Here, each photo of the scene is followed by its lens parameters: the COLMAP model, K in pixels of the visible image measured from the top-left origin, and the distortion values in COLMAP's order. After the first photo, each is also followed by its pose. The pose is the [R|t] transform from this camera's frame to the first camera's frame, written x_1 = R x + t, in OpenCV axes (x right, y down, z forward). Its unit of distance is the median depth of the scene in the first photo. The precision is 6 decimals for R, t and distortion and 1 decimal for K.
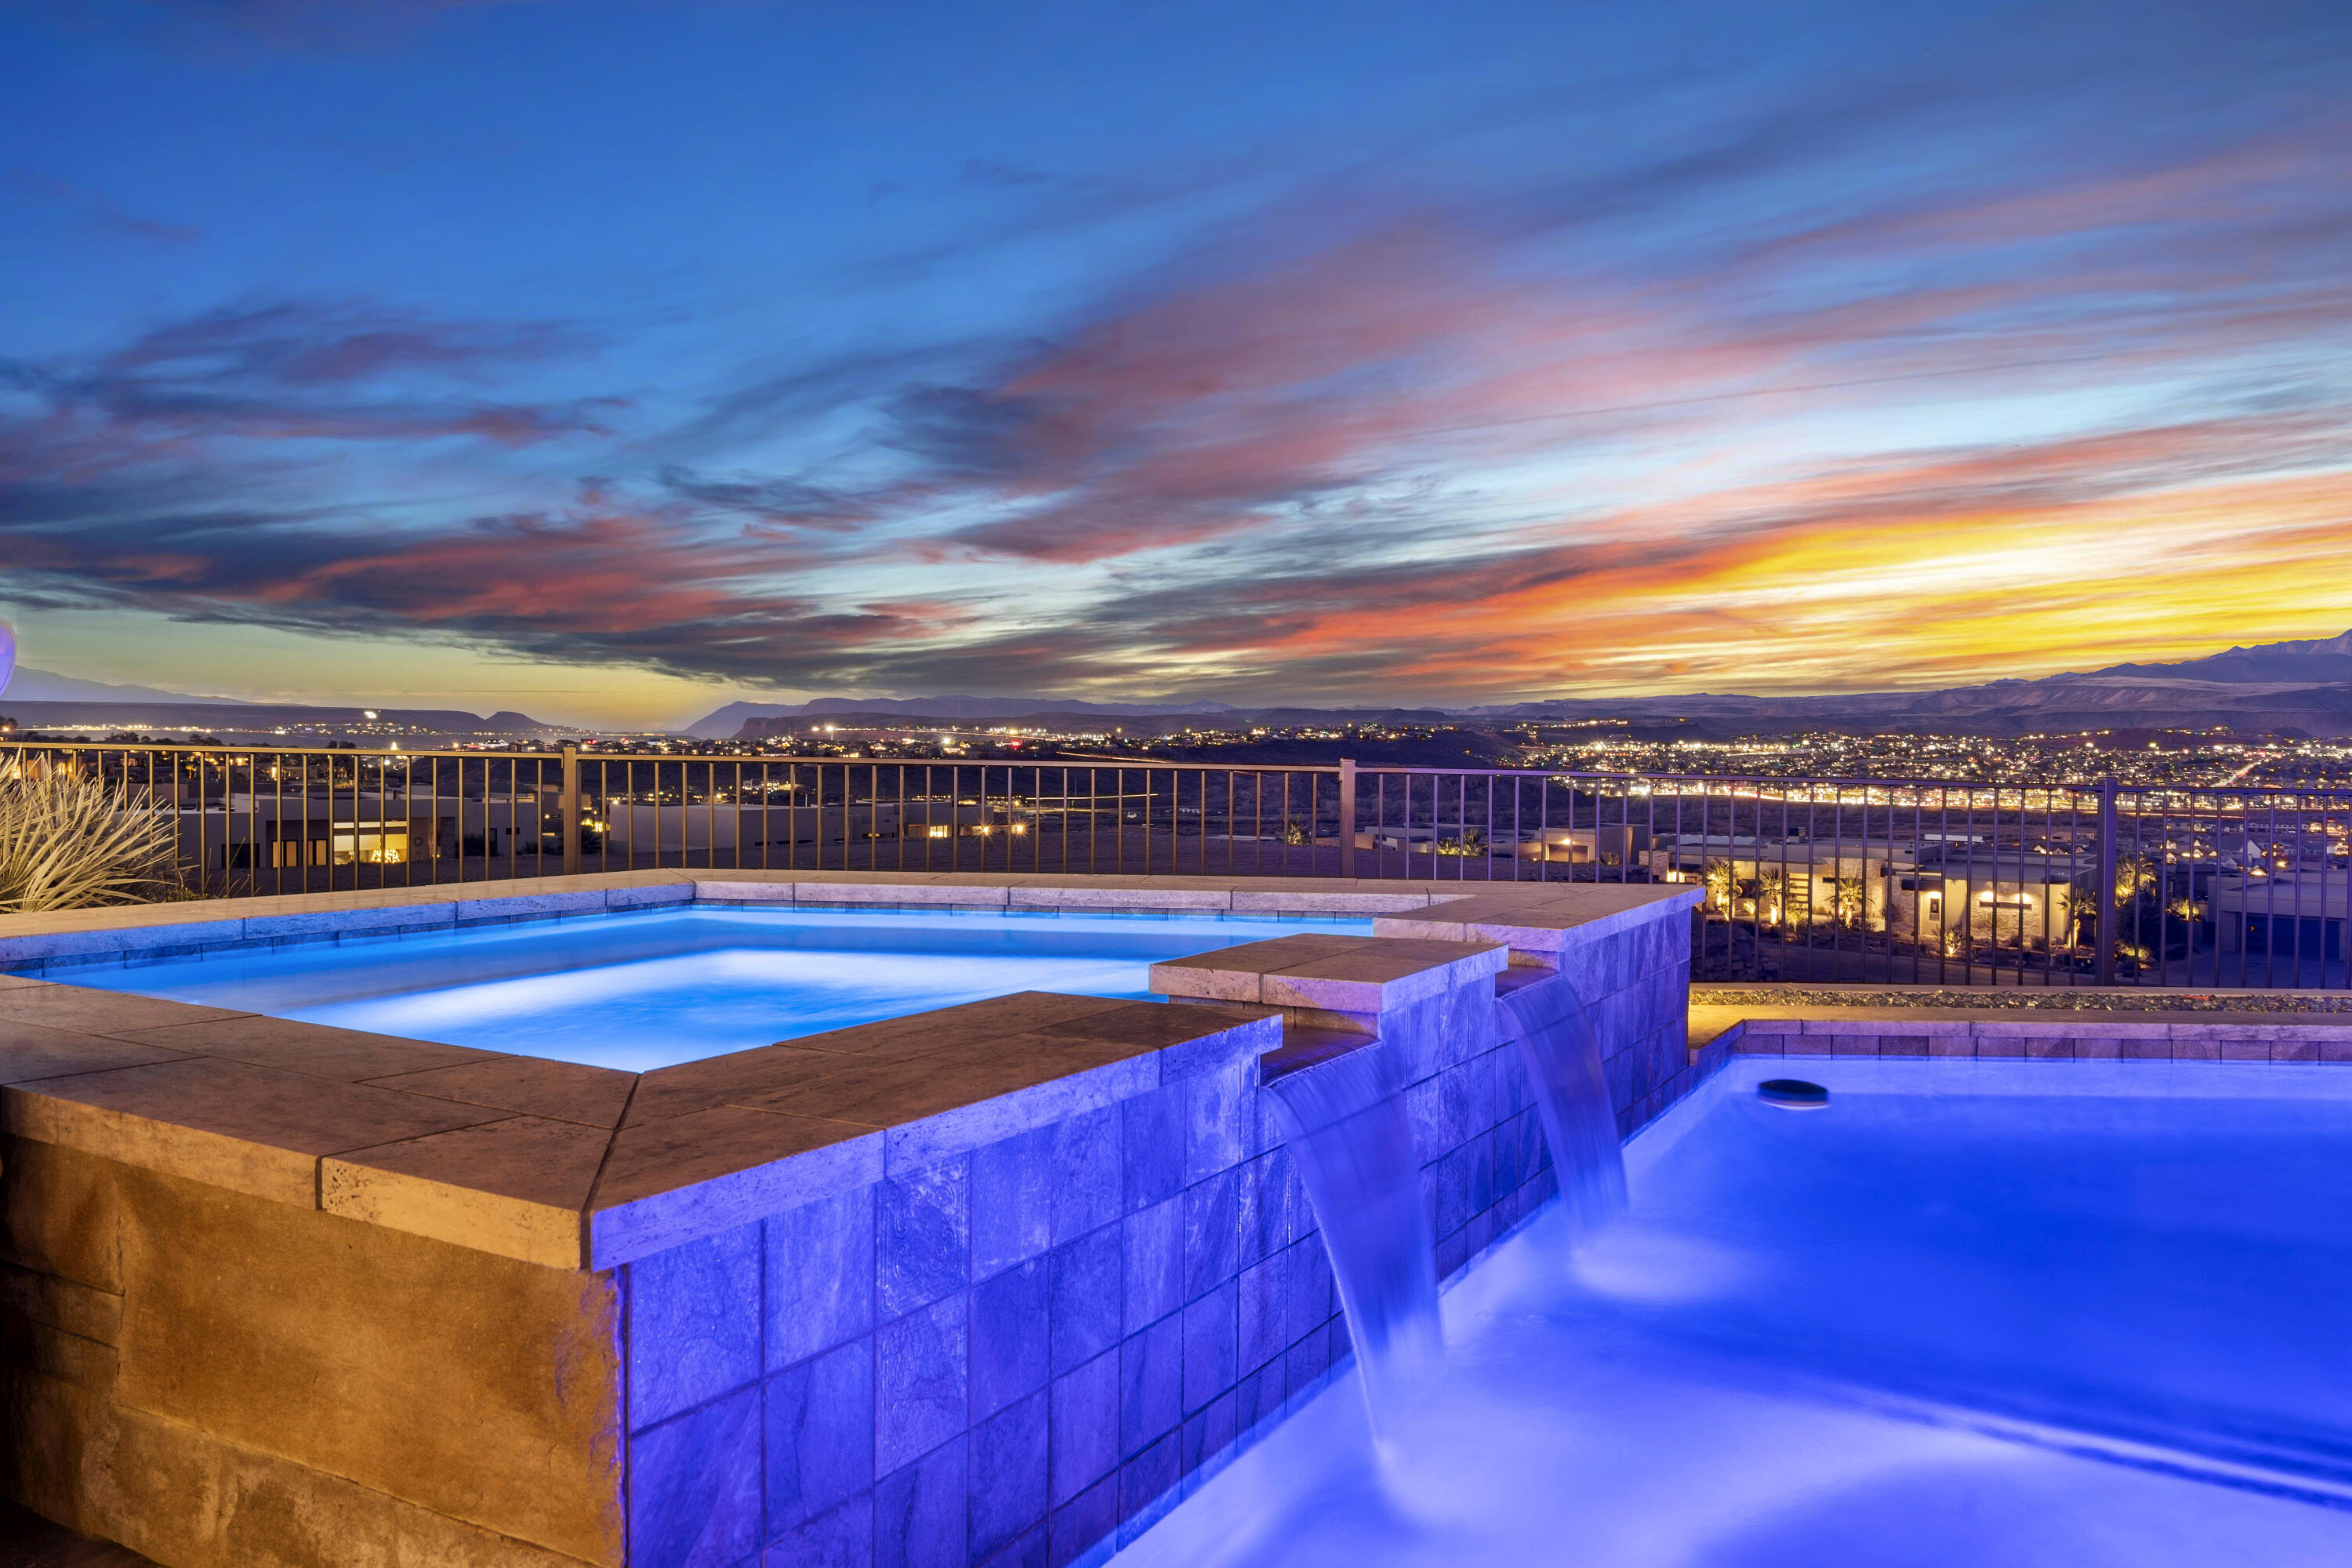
lens RADIAL K [[1649.2, 0, 1176.0], [0, 1649.2, 784.0], [0, 0, 1]] dist [0.004981, -0.000513]
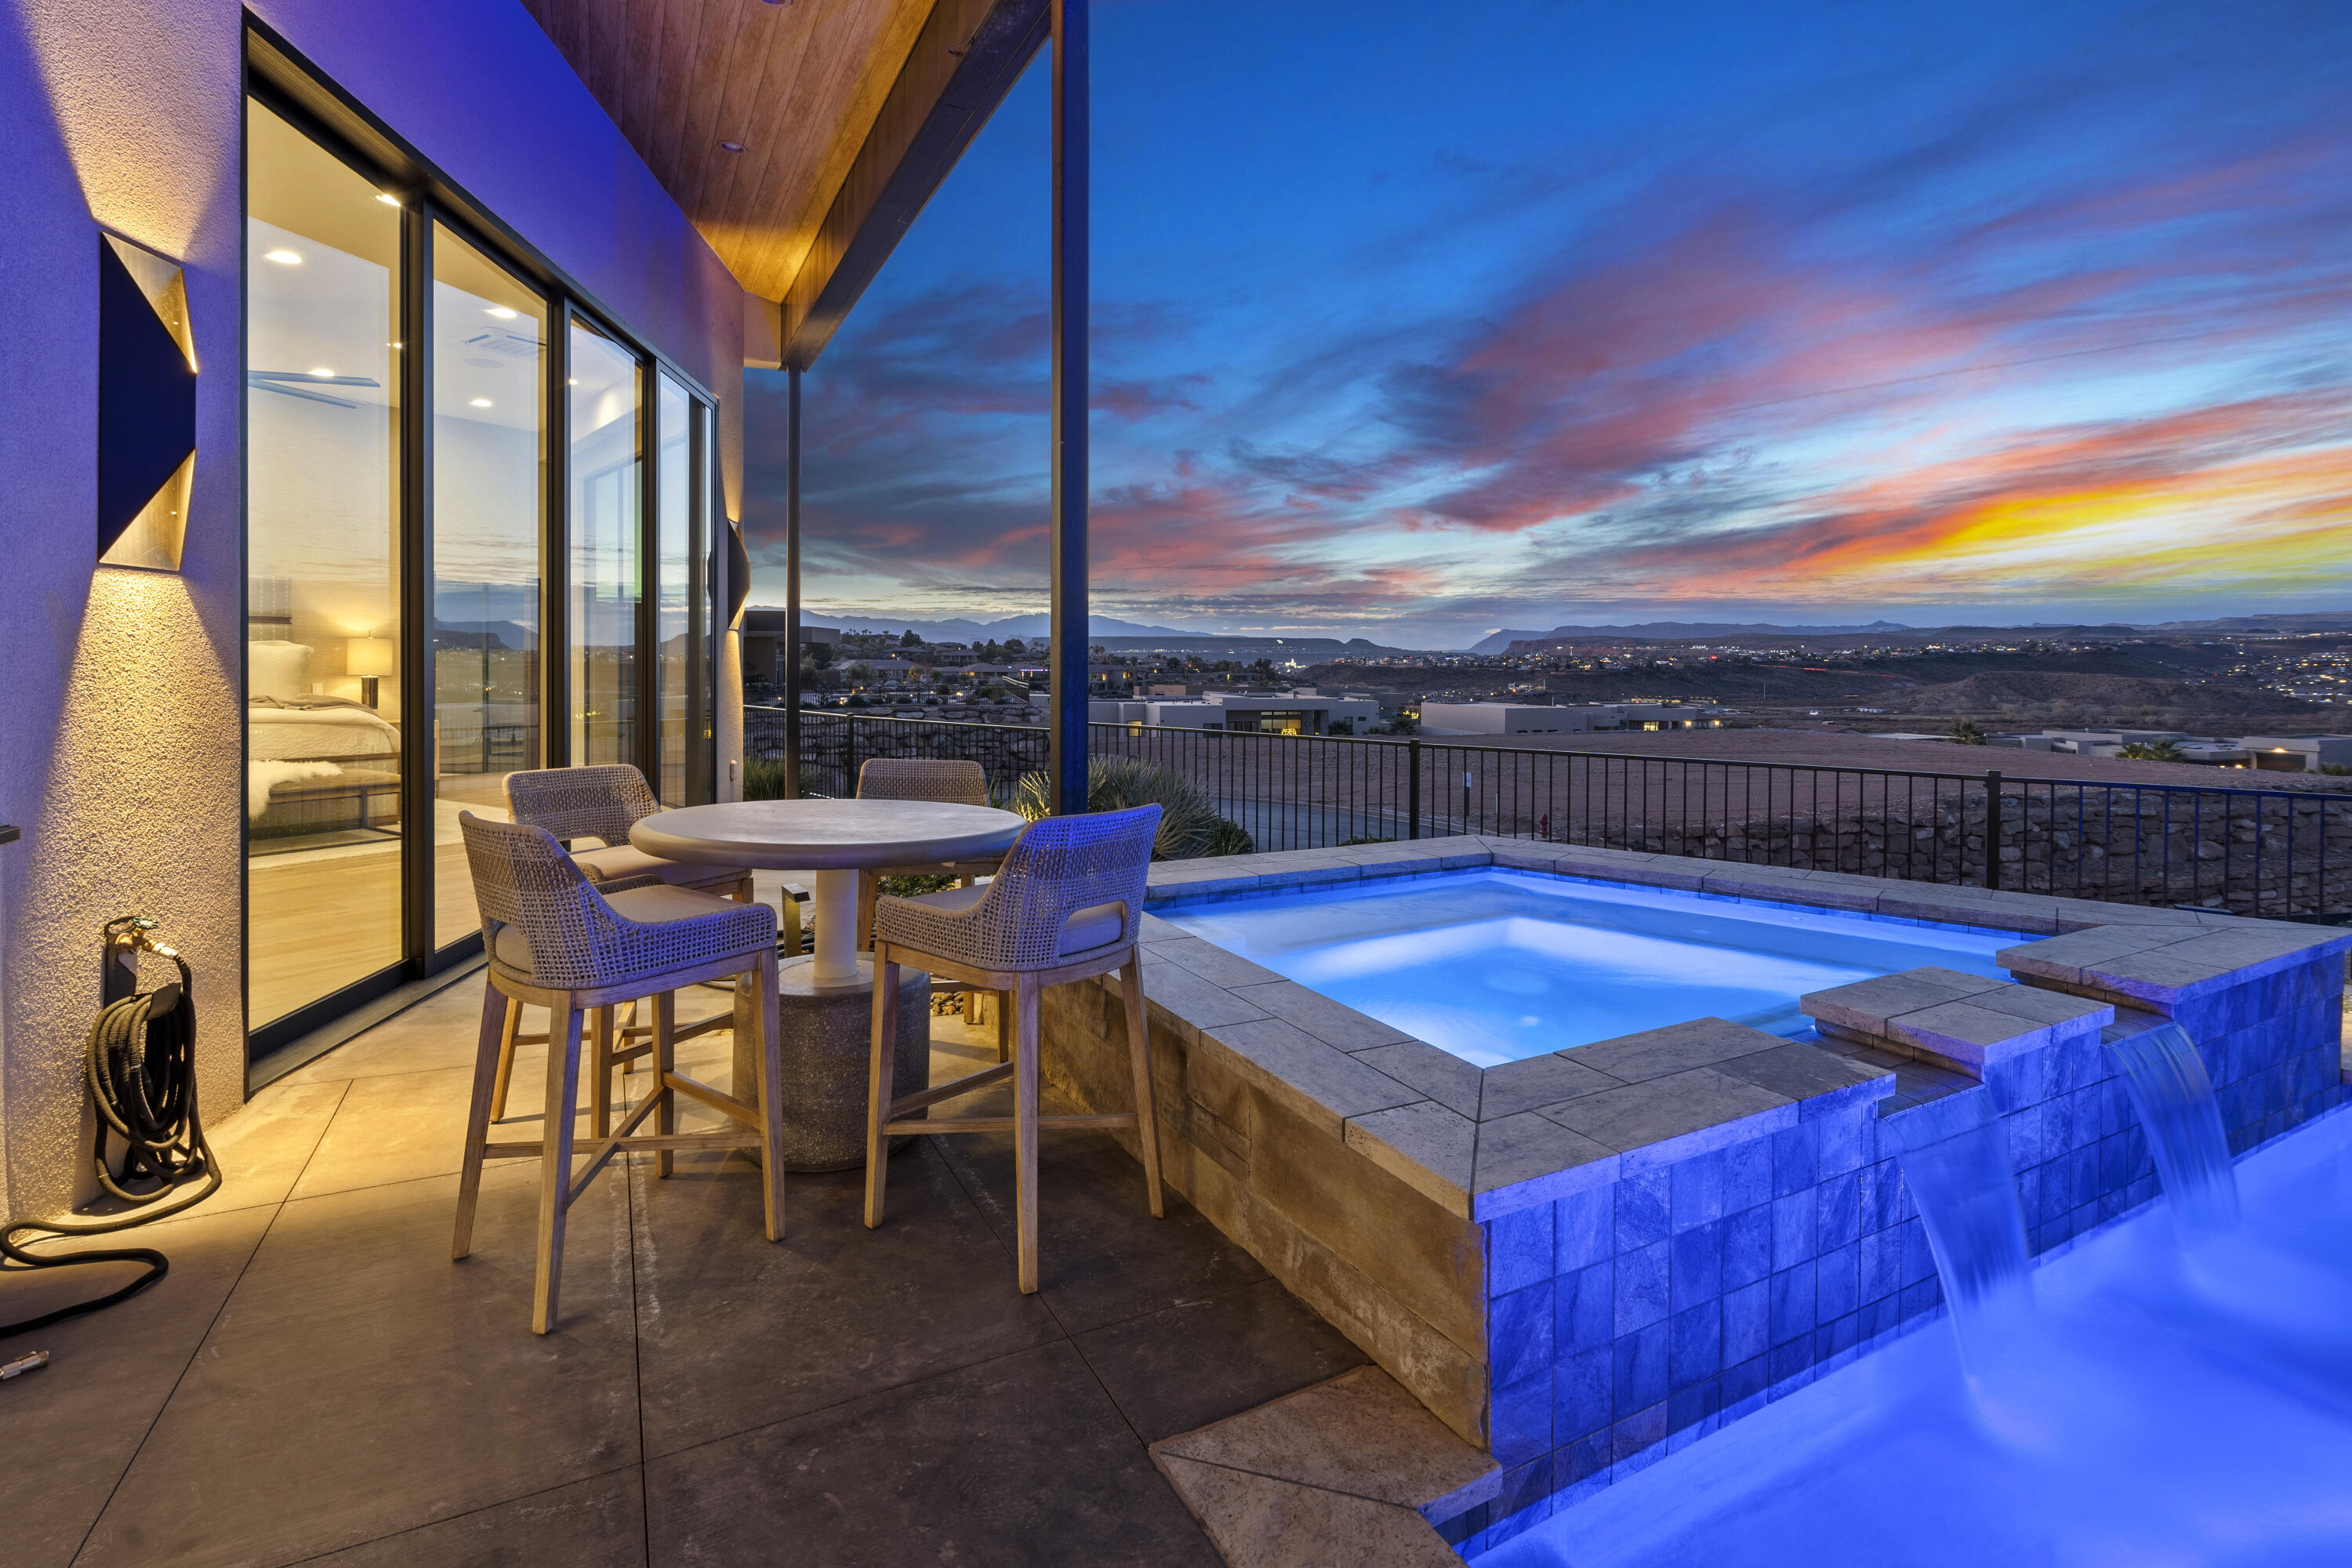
lens RADIAL K [[1110.6, 0, 1161.8], [0, 1110.6, 670.7], [0, 0, 1]] dist [-0.003348, 0.001369]
pose [[0.847941, 0.001558, -0.530088, 0.036363], [-0.007248, 0.999936, -0.008656, -0.246952], [0.530041, 0.011182, 0.847898, -0.263835]]
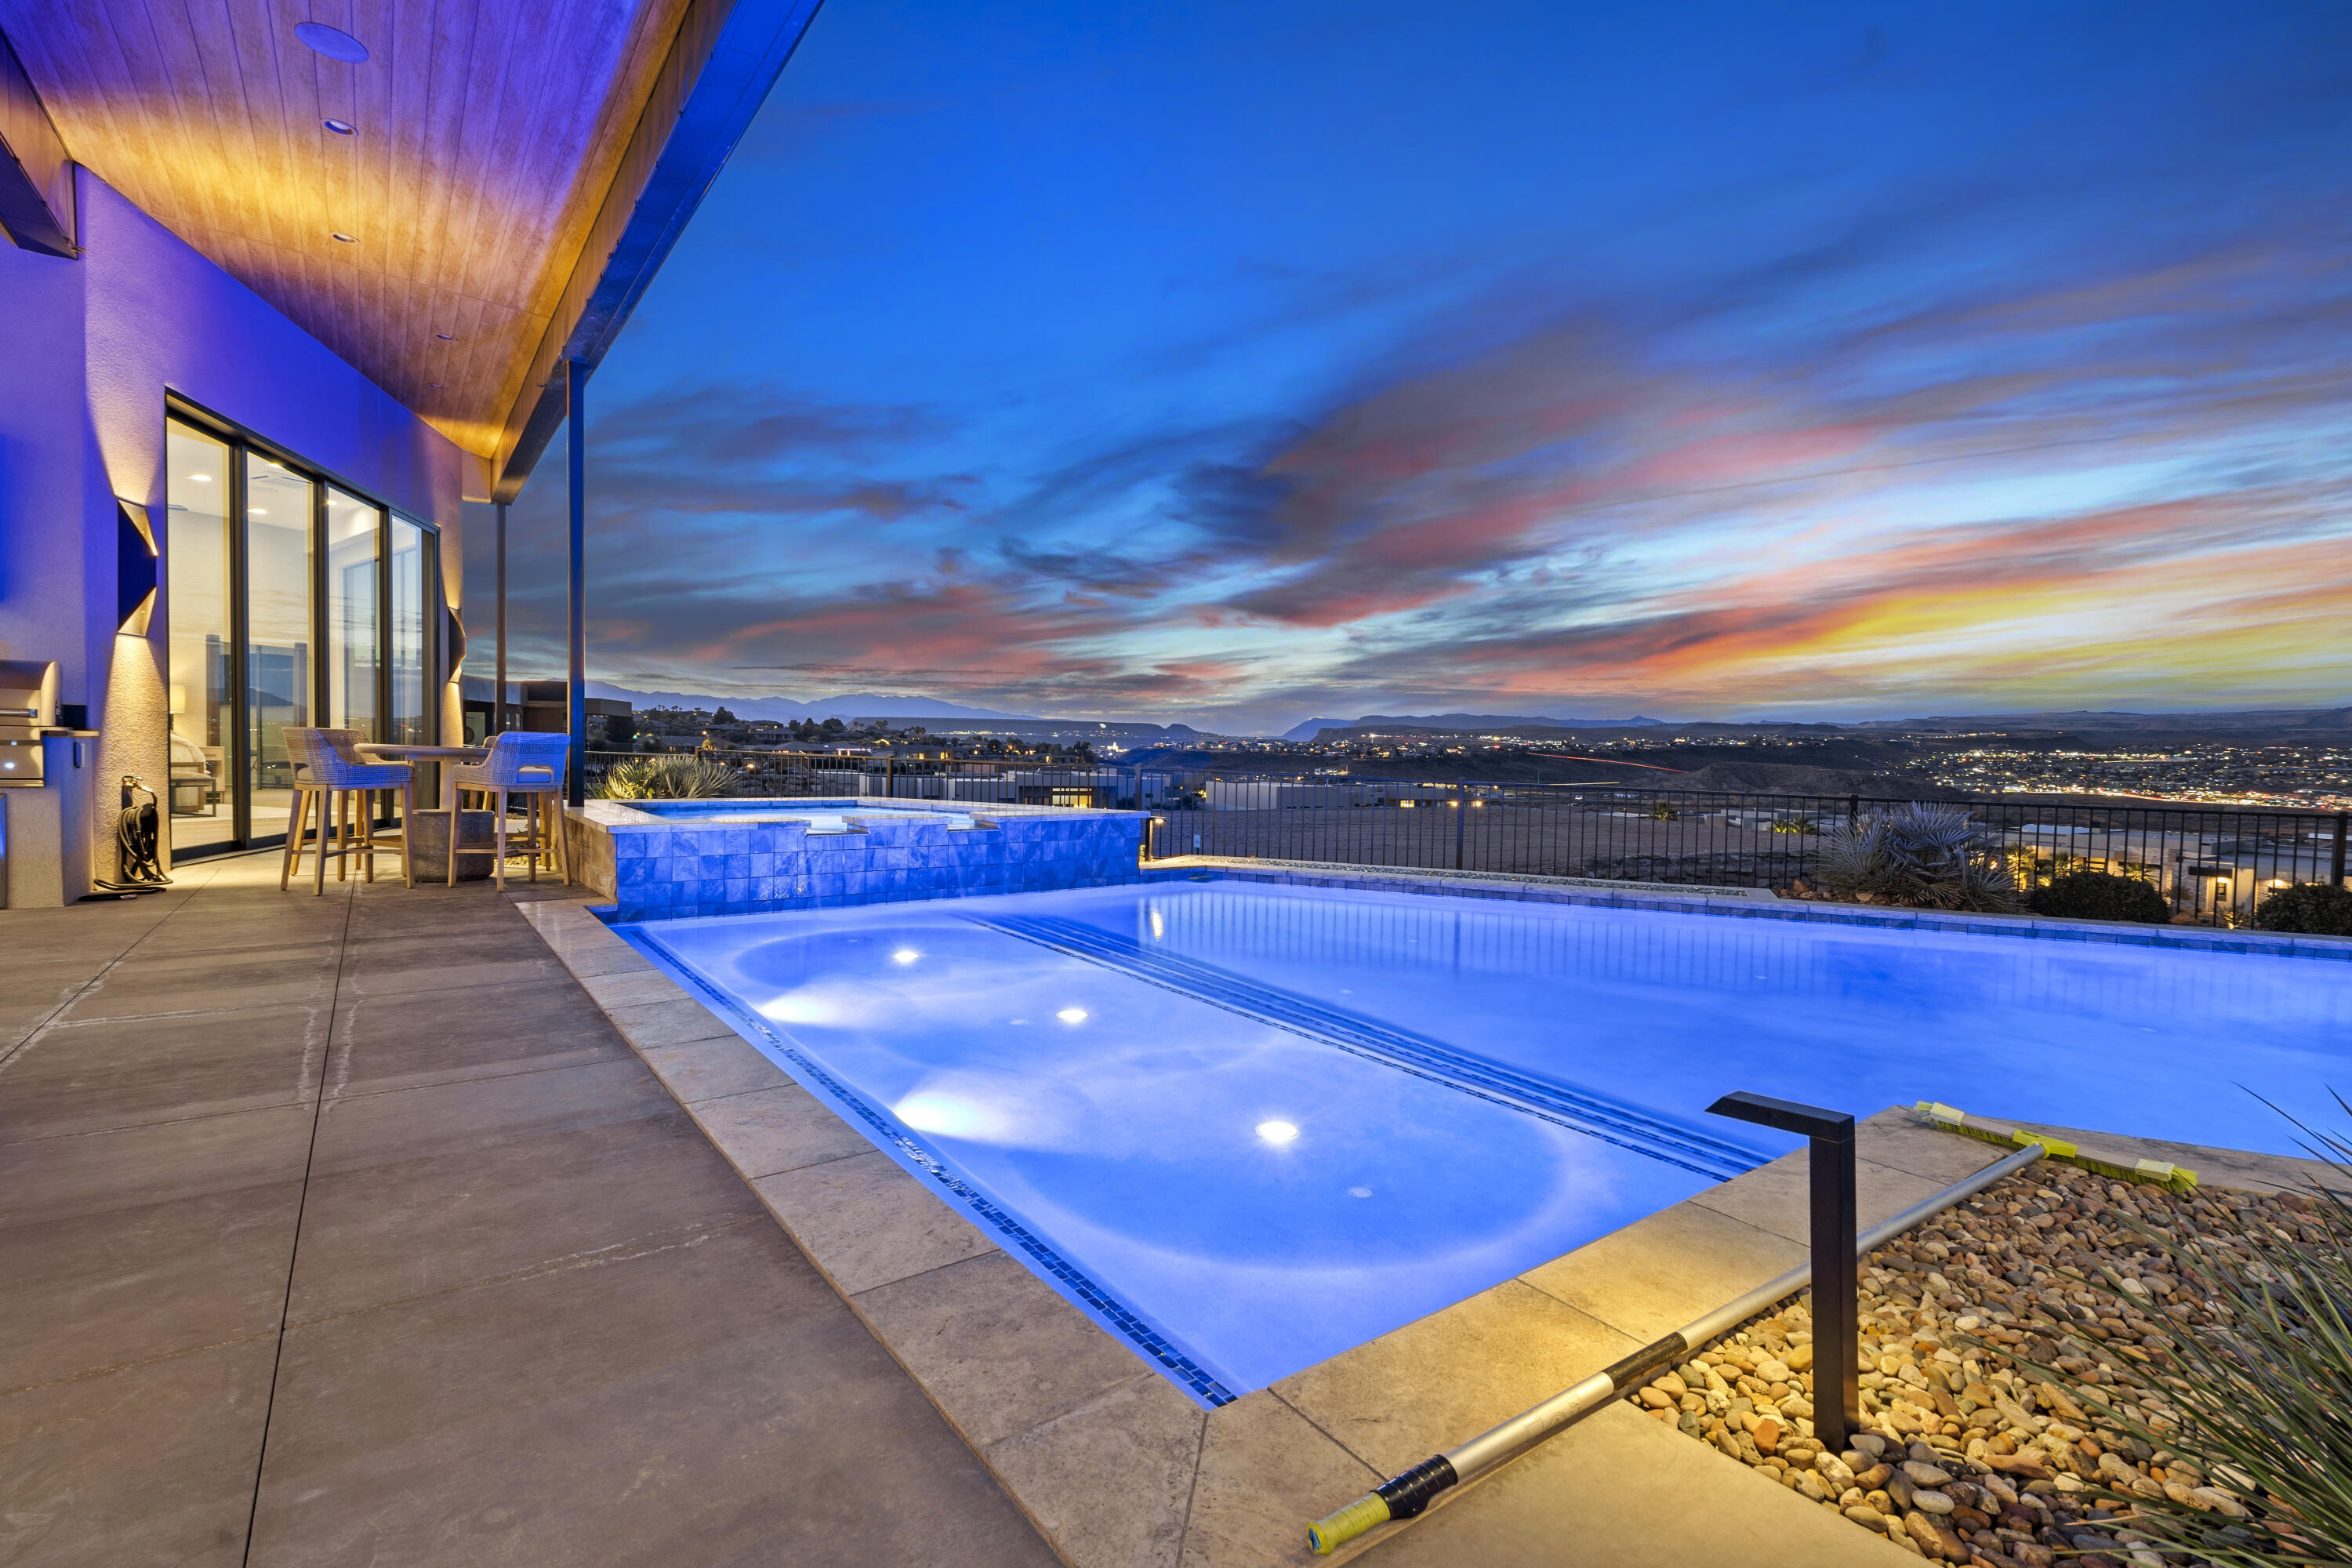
lens RADIAL K [[1105.9, 0, 1176.0], [0, 1105.9, 784.0], [0, 0, 1]] dist [0.002001, -0.000840]
pose [[0.920118, 0.022999, -0.390966, 2.493132], [-0.018784, 0.999717, 0.014602, -0.031928], [0.391192, -0.006092, 0.920289, -1.636323]]
